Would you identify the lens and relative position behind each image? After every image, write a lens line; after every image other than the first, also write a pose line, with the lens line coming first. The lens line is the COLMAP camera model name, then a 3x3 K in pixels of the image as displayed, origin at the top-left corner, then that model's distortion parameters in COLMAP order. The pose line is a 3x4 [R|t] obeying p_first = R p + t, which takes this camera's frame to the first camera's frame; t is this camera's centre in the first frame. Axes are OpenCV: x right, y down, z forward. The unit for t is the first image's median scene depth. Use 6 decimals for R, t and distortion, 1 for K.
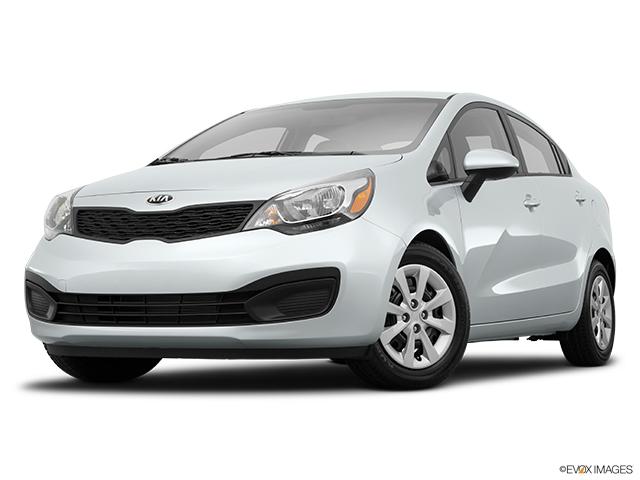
lens RADIAL K [[1257.1, 0, 320.0], [0, 1257.1, 240.0], [0, 0, 1]] dist [-0.031214, 0.042349]
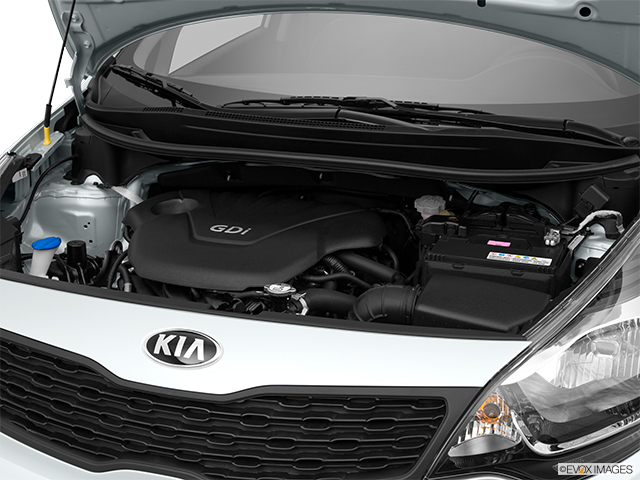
lens RADIAL K [[987.3, 0, 320.0], [0, 987.3, 240.0], [0, 0, 1]] dist [0.039303, 0.070309]
pose [[0.990931, -0.033768, 0.130056, -0.120547], [-0.013226, 0.938694, 0.344497, -0.164888], [-0.133716, -0.343093, 0.929735, 0.704382]]
